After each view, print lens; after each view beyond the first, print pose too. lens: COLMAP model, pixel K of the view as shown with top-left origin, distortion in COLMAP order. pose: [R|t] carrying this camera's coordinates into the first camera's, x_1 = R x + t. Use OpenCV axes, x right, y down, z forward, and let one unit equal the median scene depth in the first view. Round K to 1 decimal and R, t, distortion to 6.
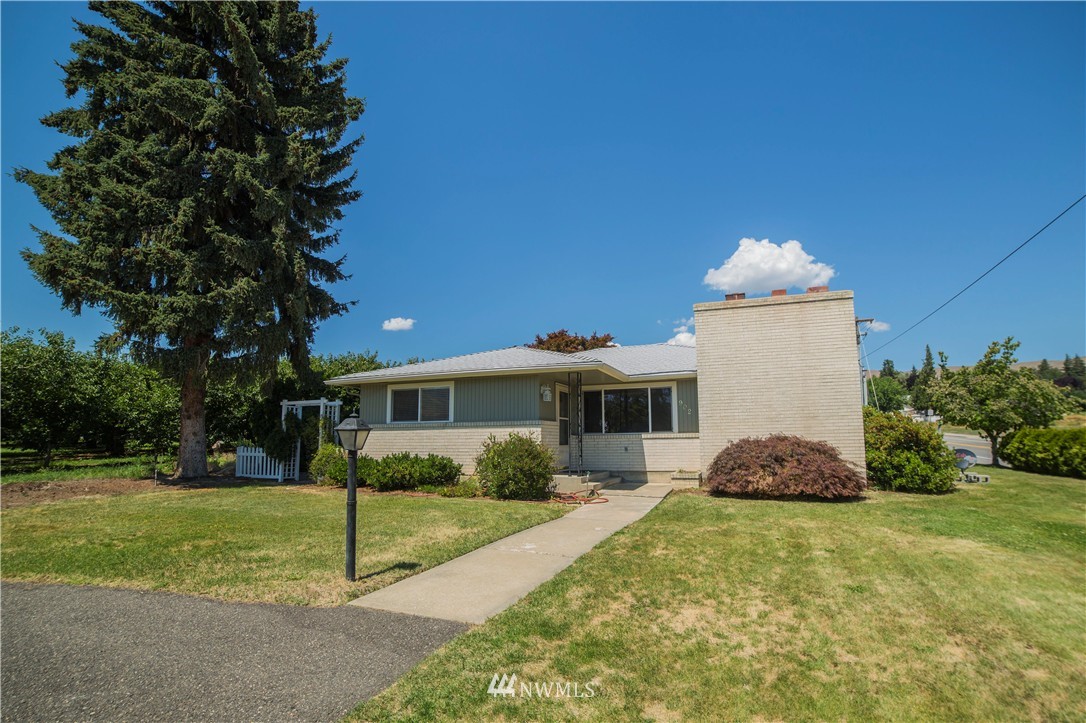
lens RADIAL K [[533.0, 0, 543.0], [0, 533.0, 361.5], [0, 0, 1]] dist [-0.051972, 0.000566]
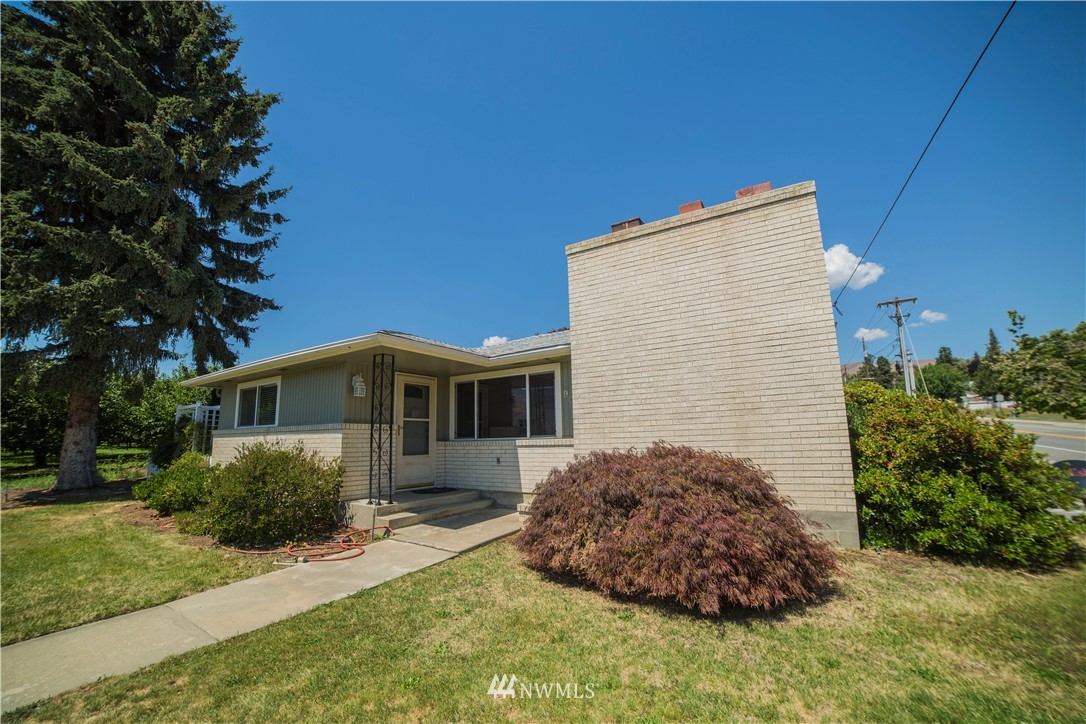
lens RADIAL K [[428.5, 0, 543.0], [0, 428.5, 362.0], [0, 0, 1]] dist [-0.075634, 0.026096]
pose [[0.979115, -0.049679, -0.197142, 0.333802], [0.045980, 0.998671, -0.023302, 0.047726], [0.198037, 0.013750, 0.980098, 0.444695]]
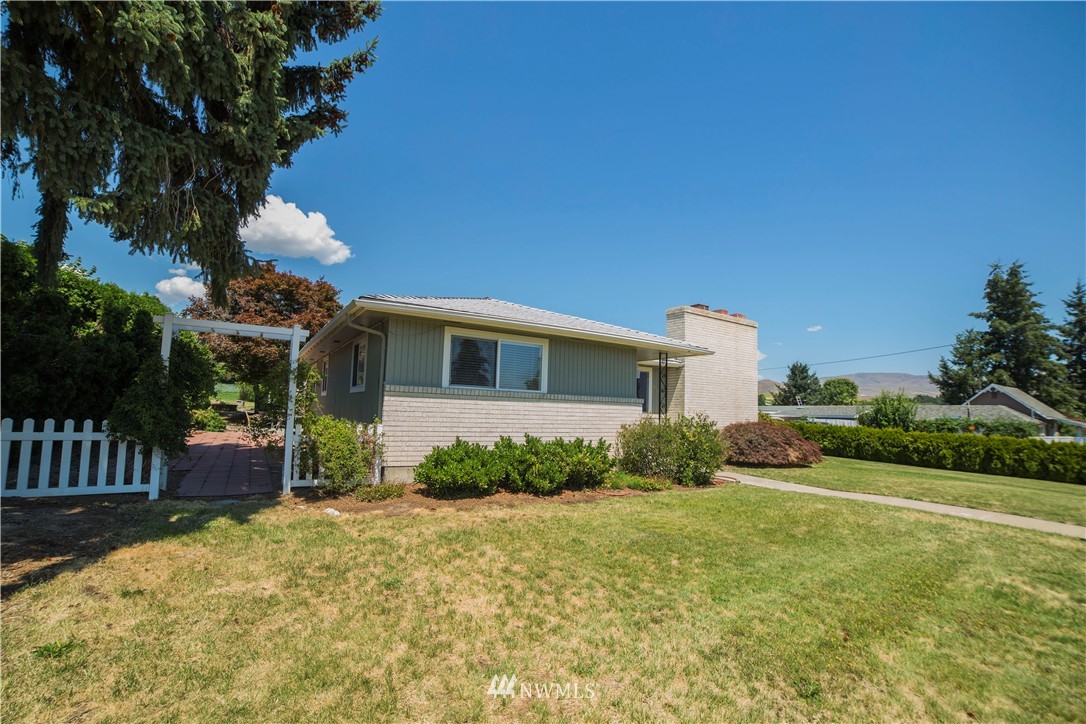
lens RADIAL K [[533.0, 0, 543.0], [0, 533.0, 362.0], [0, 0, 1]] dist [-0.051972, 0.000566]
pose [[0.565750, 0.105552, 0.817793, -0.712314], [-0.154618, 0.987761, -0.020525, 0.078907], [-0.809951, -0.114834, 0.575146, 0.526174]]
